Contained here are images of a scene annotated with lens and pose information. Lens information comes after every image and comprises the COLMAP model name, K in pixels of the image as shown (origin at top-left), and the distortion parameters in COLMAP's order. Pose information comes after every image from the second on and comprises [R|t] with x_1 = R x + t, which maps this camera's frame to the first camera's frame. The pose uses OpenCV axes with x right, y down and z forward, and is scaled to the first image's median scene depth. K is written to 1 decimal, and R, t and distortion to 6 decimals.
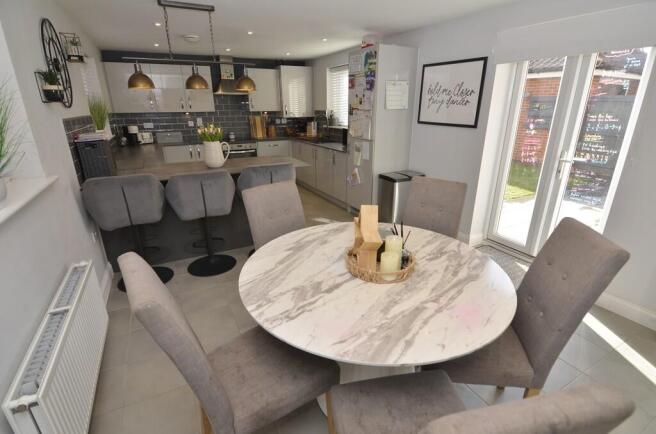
lens RADIAL K [[317.9, 0, 331.1], [0, 317.9, 221.3], [0, 0, 1]] dist [-0.009558, -0.006651]
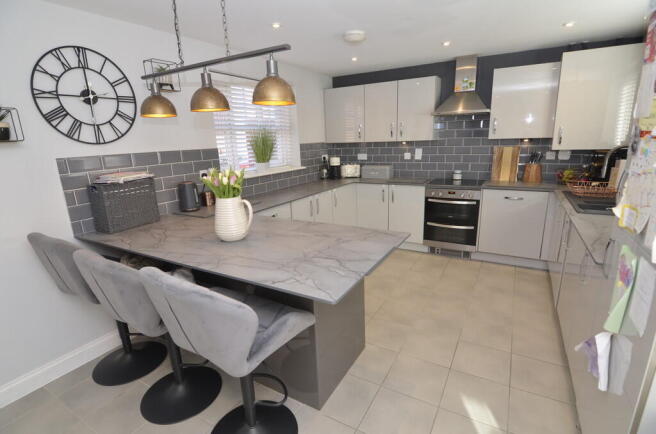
lens RADIAL K [[317.9, 0, 334.6], [0, 317.9, 220.8], [0, 0, 1]] dist [-0.009558, -0.006651]
pose [[0.535430, 0.197779, -0.821096, 0.122681], [-0.257107, 0.964222, 0.064596, -0.166969], [0.804494, 0.176522, 0.567123, 0.467502]]
